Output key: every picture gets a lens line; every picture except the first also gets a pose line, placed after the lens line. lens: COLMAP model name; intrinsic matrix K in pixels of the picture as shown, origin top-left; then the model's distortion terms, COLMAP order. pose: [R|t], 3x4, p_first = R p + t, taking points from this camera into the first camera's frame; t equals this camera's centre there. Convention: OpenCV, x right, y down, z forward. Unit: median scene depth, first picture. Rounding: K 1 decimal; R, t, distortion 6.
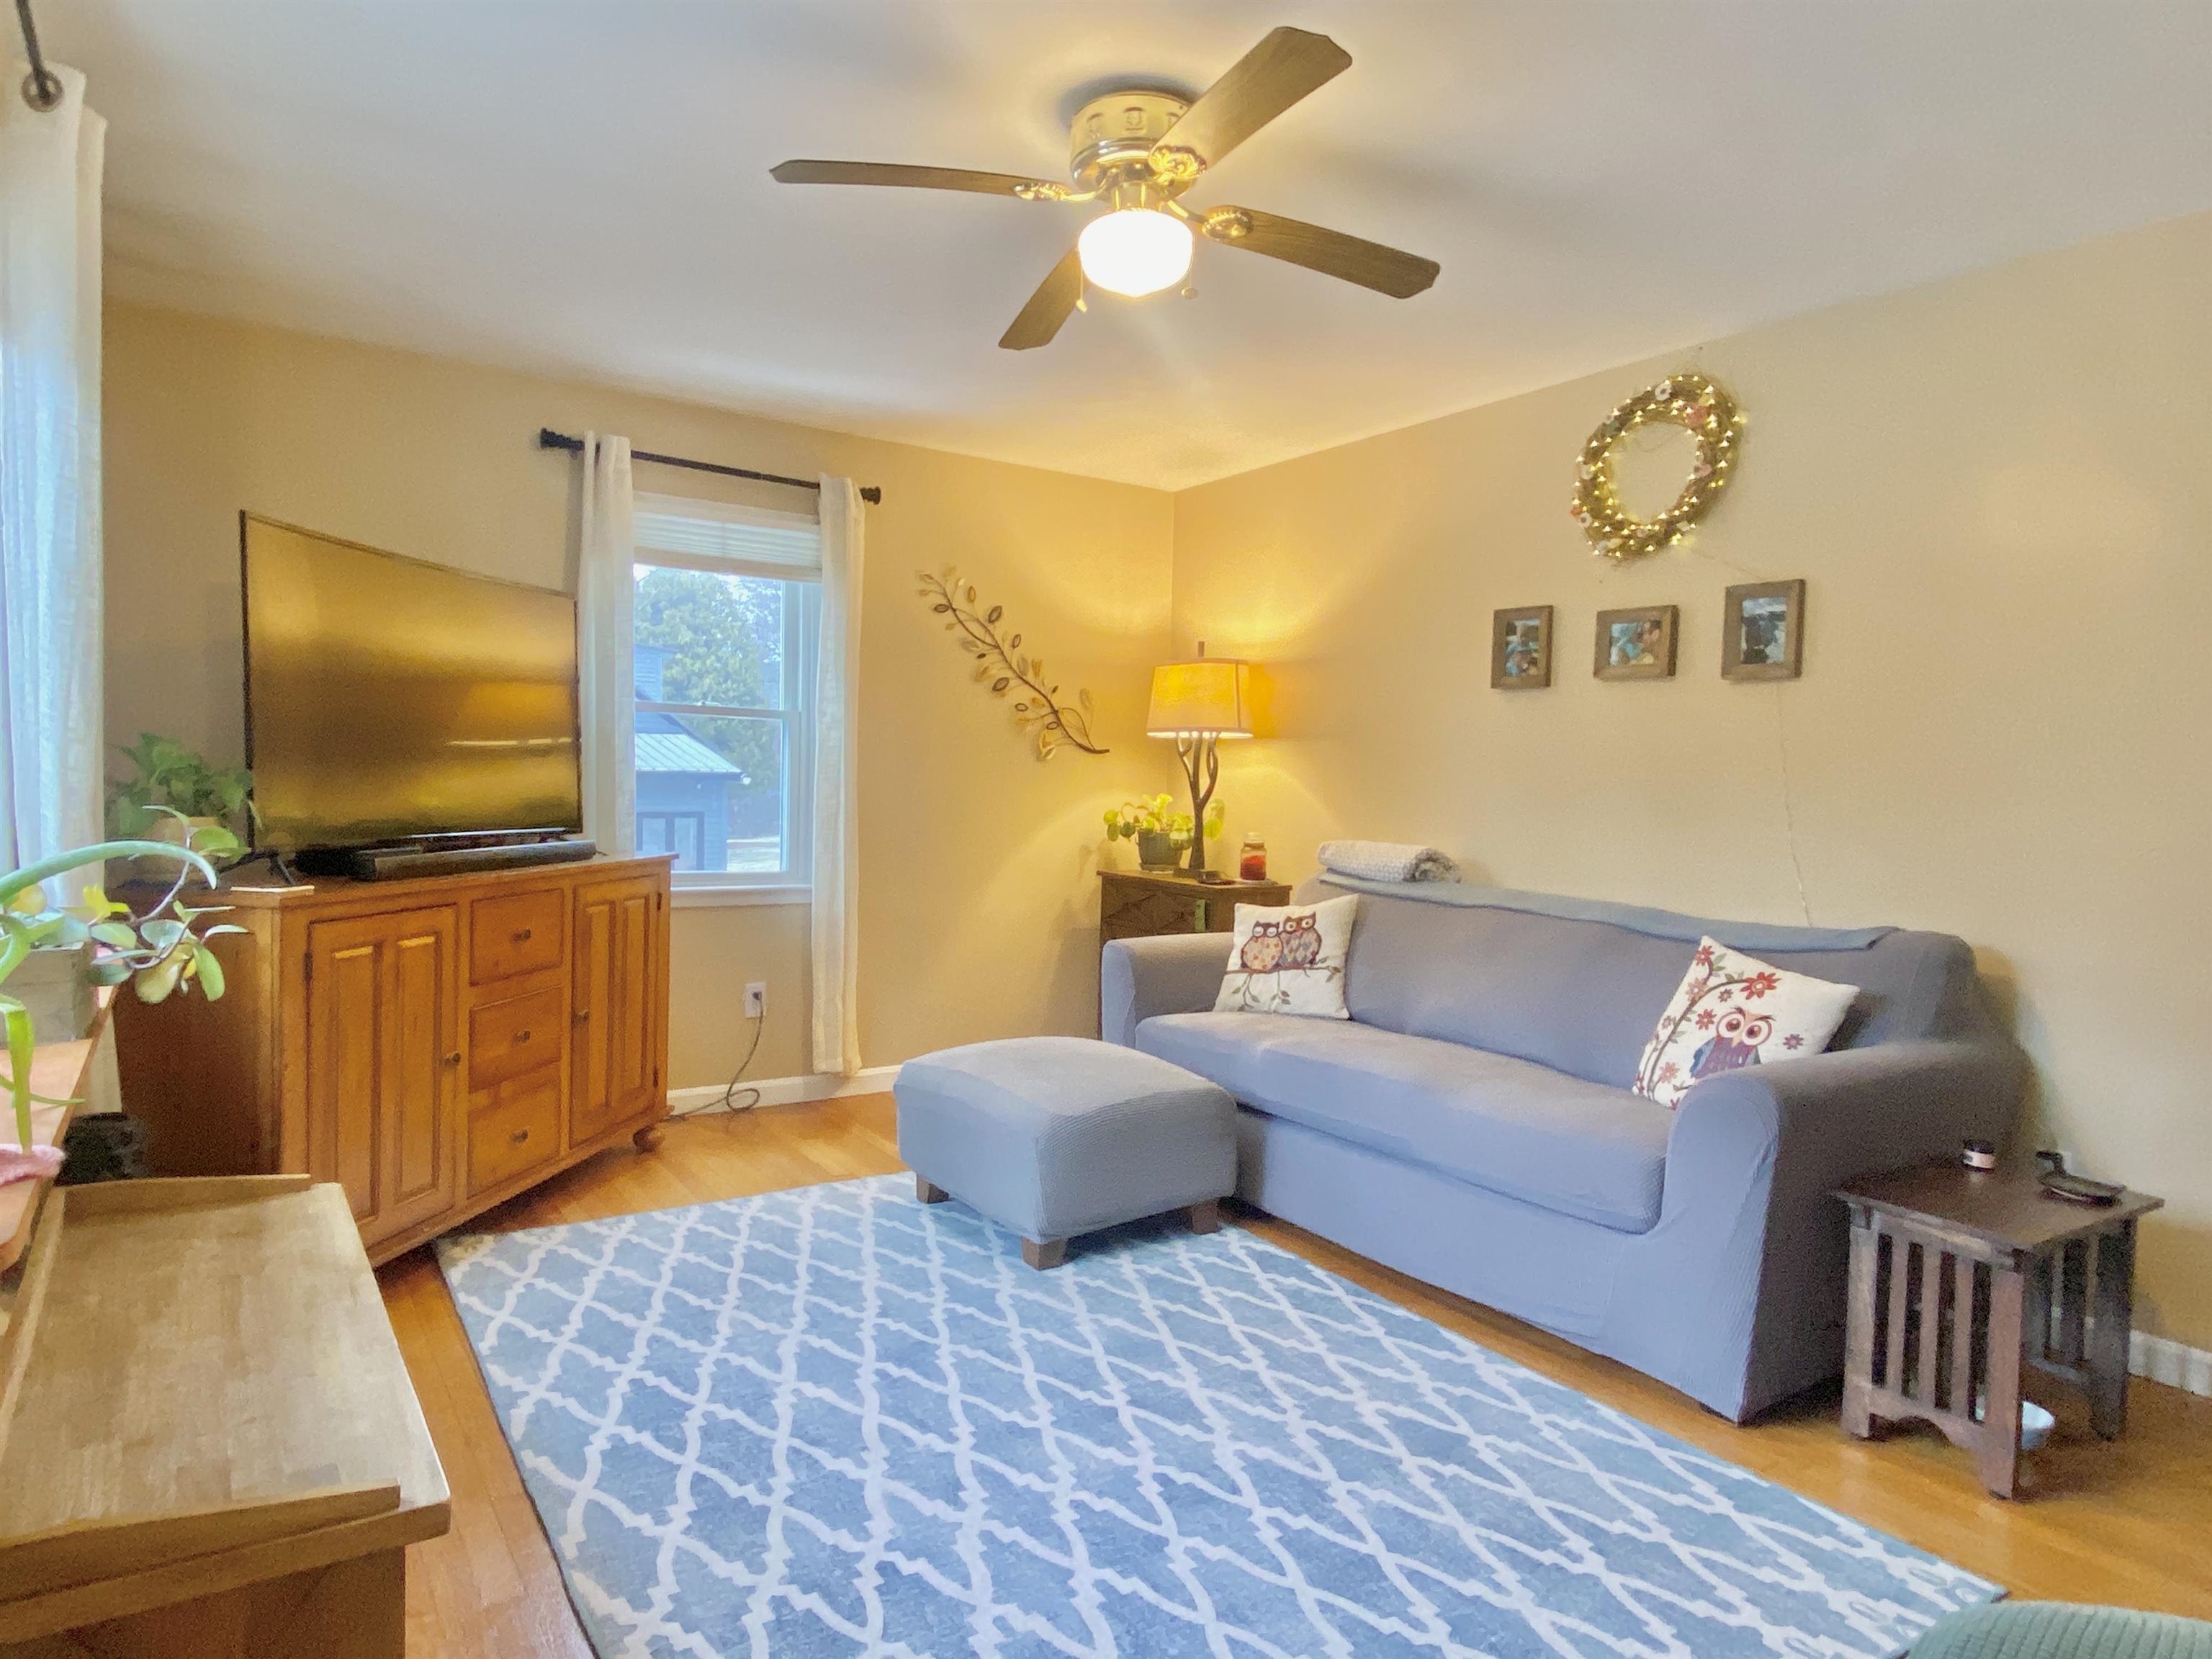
lens RADIAL K [[1338.4, 0, 1055.2], [0, 1338.4, 850.9], [0, 0, 1]] dist [0.064635, -0.080677]
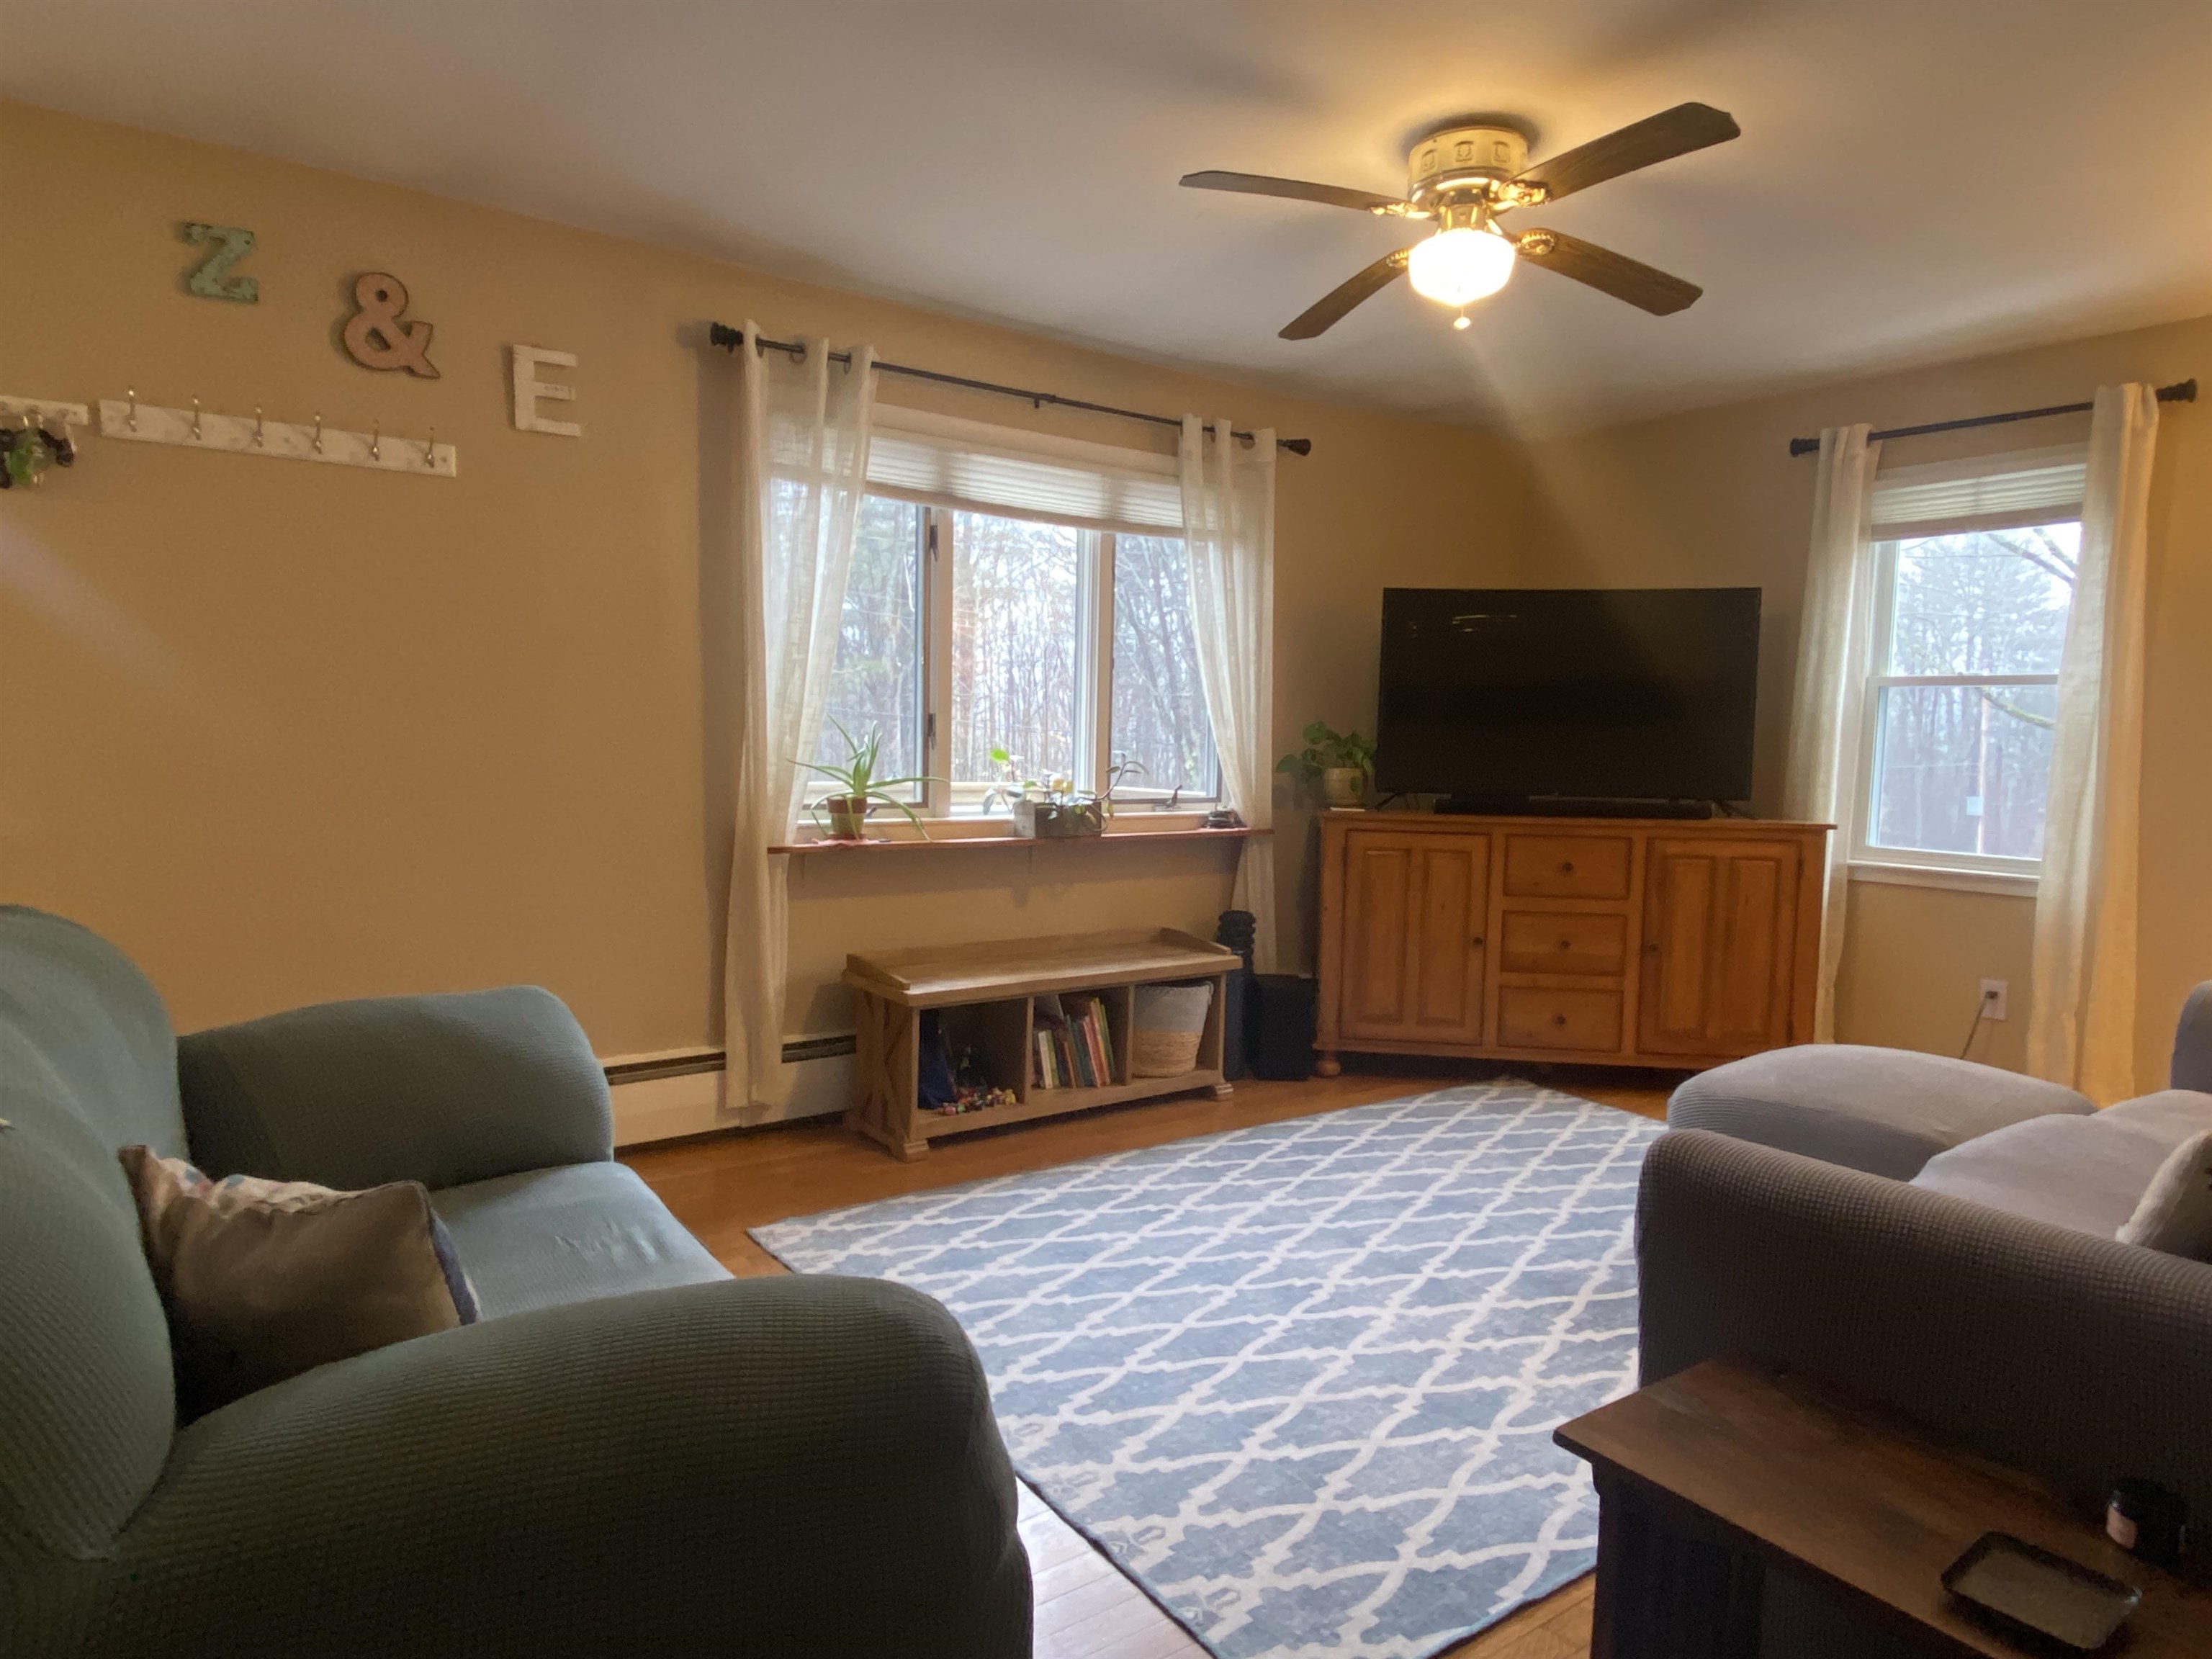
lens RADIAL K [[1288.2, 0, 1101.7], [0, 1288.2, 826.1], [0, 0, 1]] dist [0.090915, -0.099569]
pose [[0.053913, 0.046673, -0.997454, 1.186638], [-0.072880, 0.996427, 0.042686, 0.002636], [0.995882, 0.070393, 0.057122, 0.669481]]
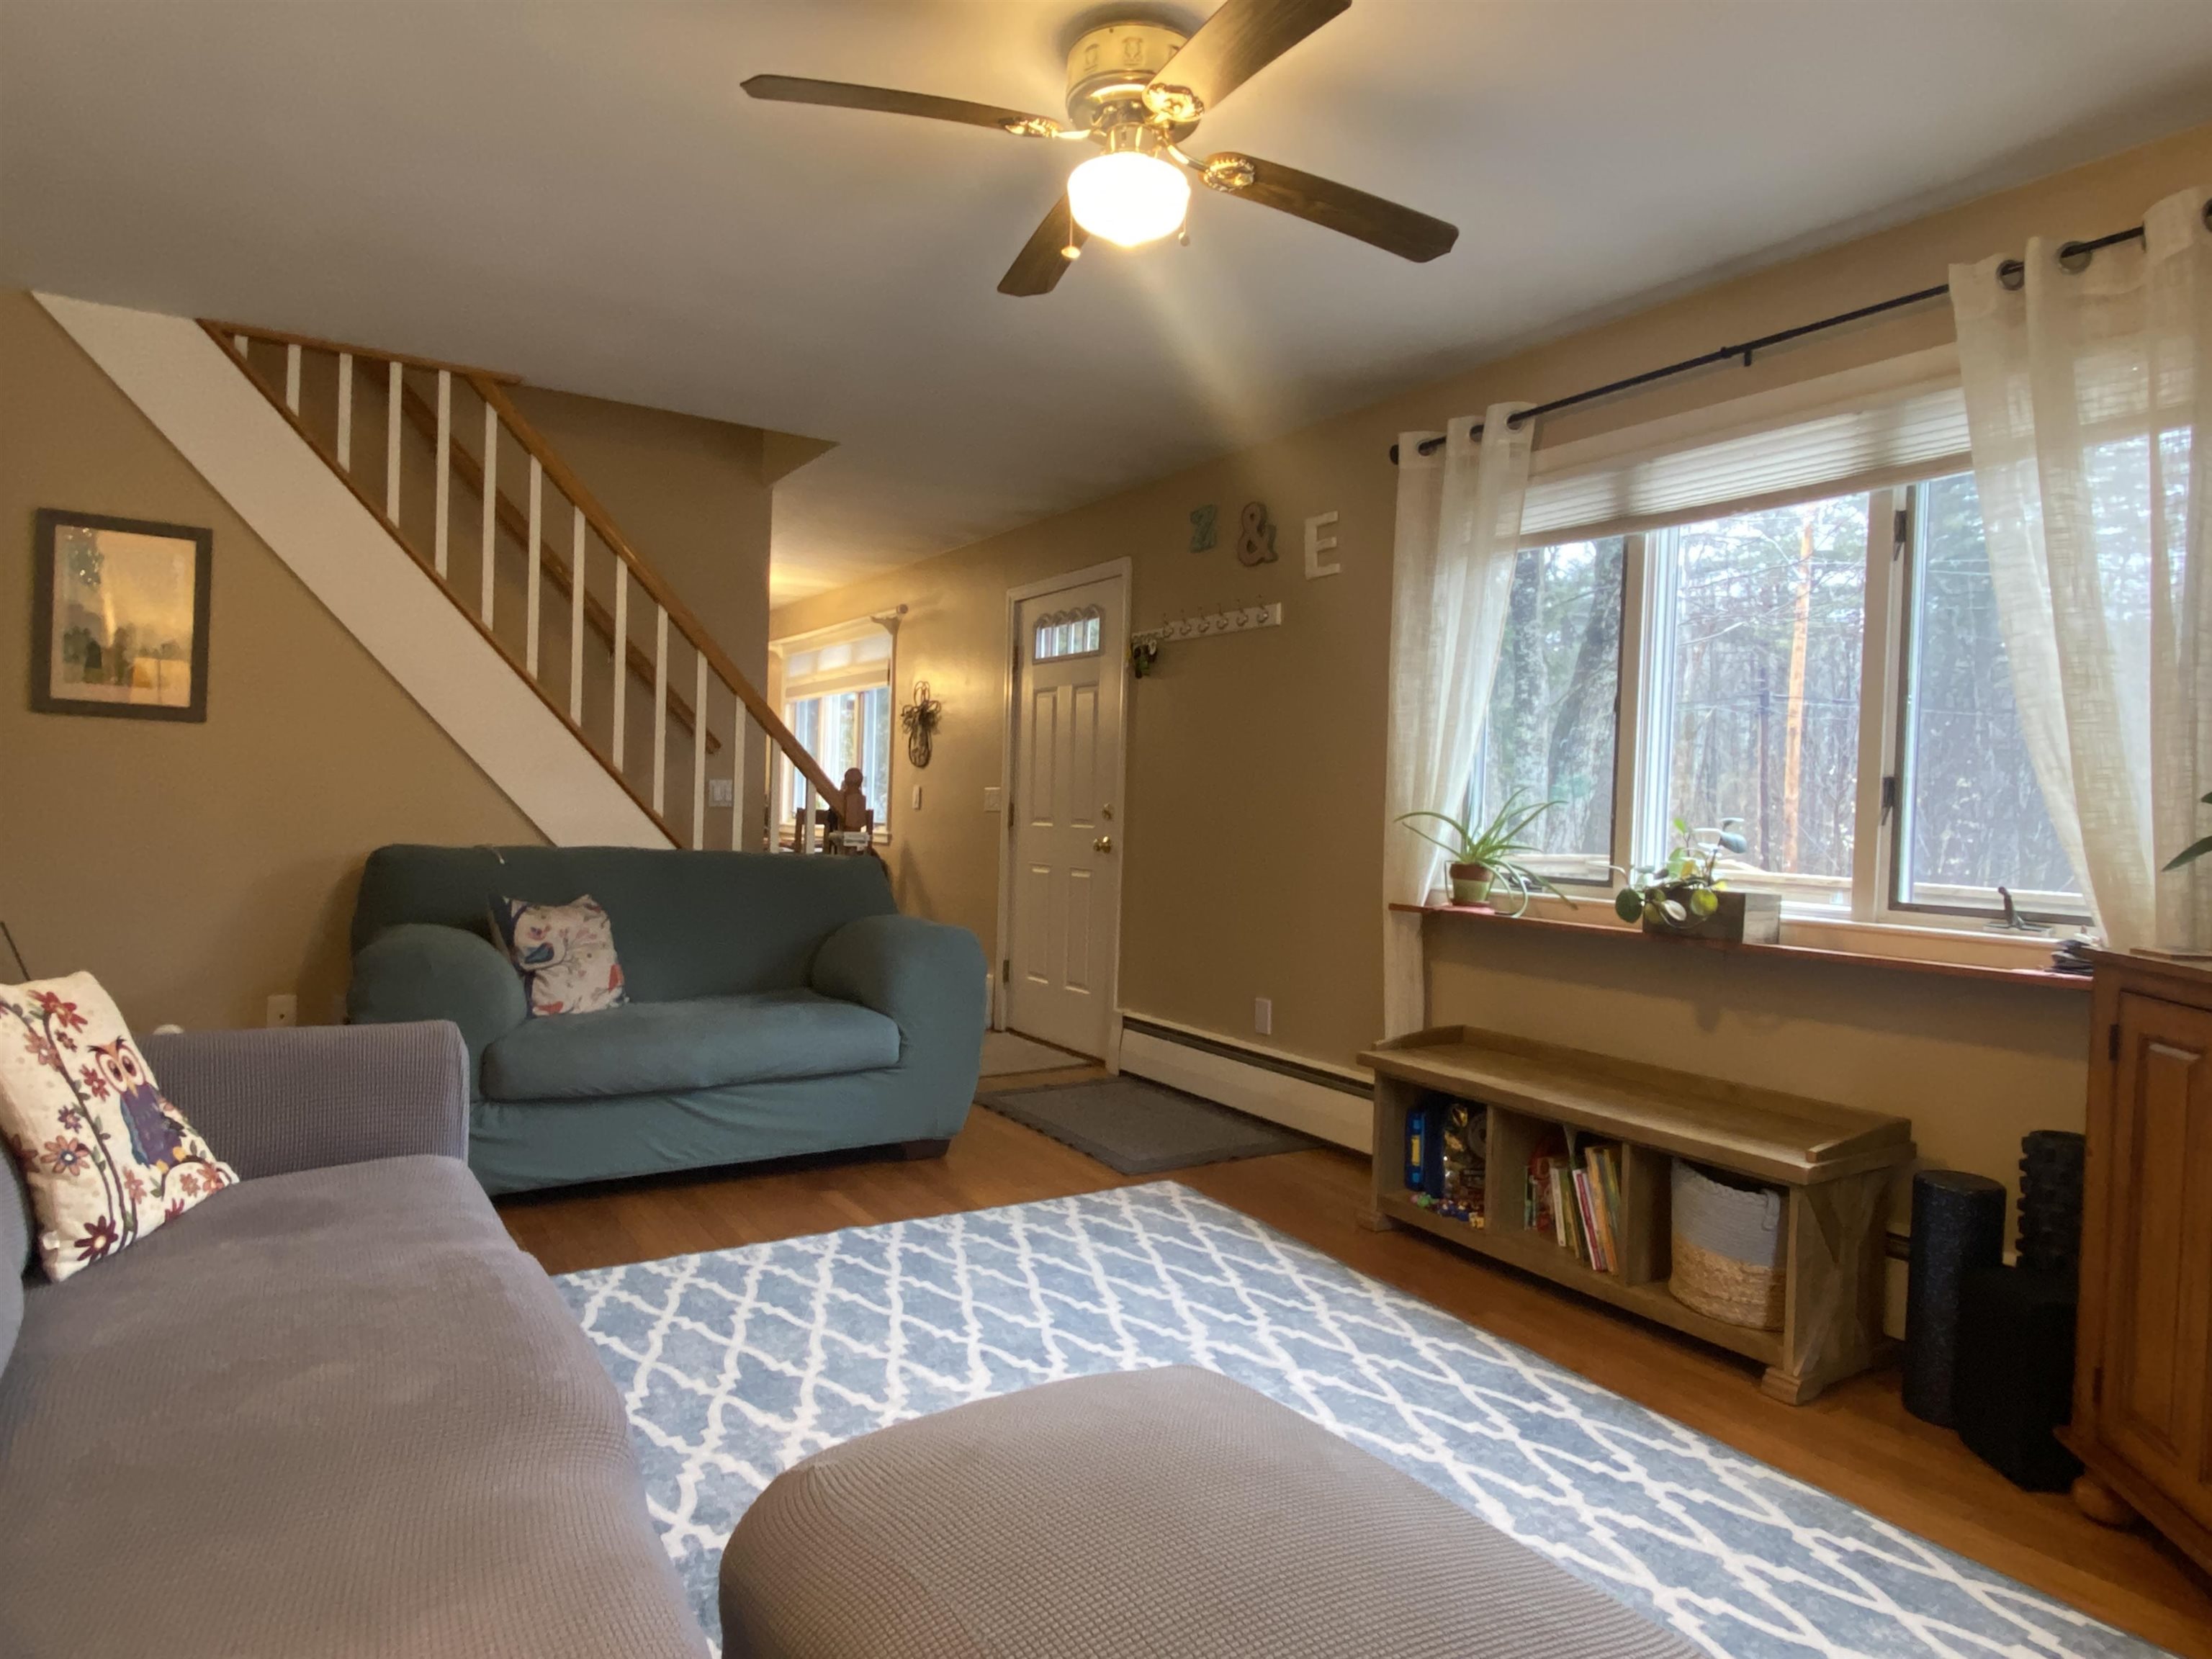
lens RADIAL K [[1288.2, 0, 1101.7], [0, 1288.2, 826.1], [0, 0, 1]] dist [0.090915, -0.099569]
pose [[-0.998291, -0.058024, -0.006917, 0.061065], [-0.058365, 0.995879, 0.069413, -0.067908], [0.002861, 0.069698, -0.997564, 1.970493]]
